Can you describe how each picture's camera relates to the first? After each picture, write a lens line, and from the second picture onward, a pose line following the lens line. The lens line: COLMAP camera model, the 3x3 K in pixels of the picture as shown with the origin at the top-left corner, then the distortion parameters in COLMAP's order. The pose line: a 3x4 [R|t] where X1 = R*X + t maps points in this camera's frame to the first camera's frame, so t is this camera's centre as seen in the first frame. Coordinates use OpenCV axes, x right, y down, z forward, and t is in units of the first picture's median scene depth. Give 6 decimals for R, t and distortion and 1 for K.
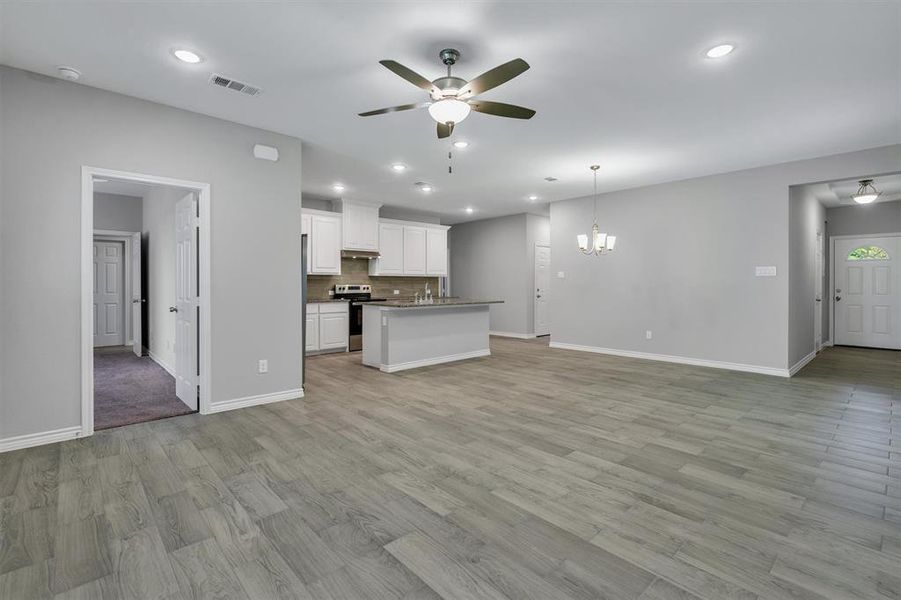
lens RADIAL K [[415.4, 0, 450.5], [0, 415.4, 286.5], [0, 0, 1]] dist [-0.000554, 0.002239]
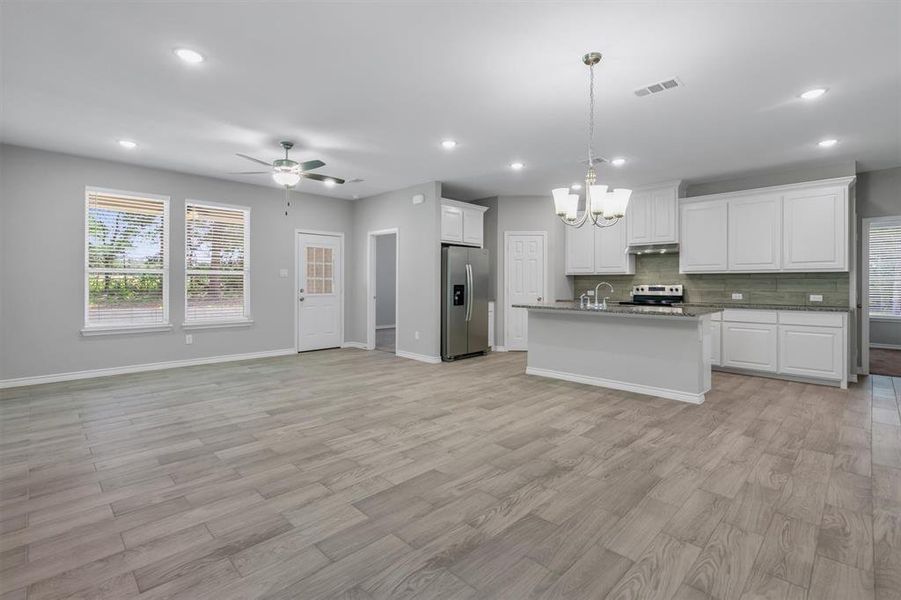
lens RADIAL K [[415.4, 0, 454.8], [0, 415.4, 287.6], [0, 0, 1]] dist [-0.000554, 0.002239]
pose [[0.050547, 0.009545, -0.998676, 1.399244], [-0.010568, 0.999903, 0.009022, -0.005680], [0.998666, 0.010098, 0.050643, 1.320061]]
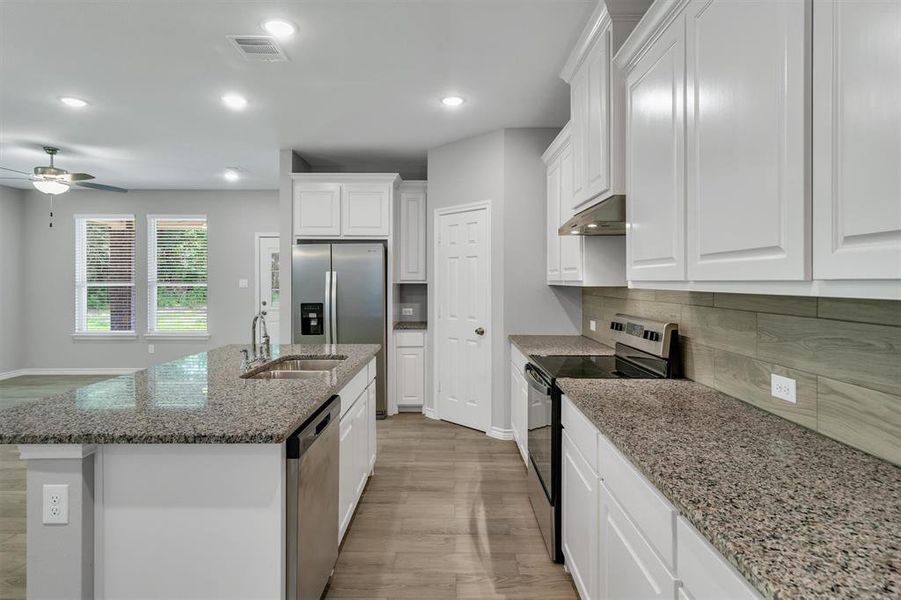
lens RADIAL K [[488.0, 0, 453.1], [0, 488.0, 281.1], [0, 0, 1]] dist [0.004056, 0.000211]
pose [[-0.678572, -0.000078, -0.734534, 0.265518], [-0.005422, 0.999973, 0.004903, -0.075902], [0.734514, 0.007310, -0.678554, 2.728761]]
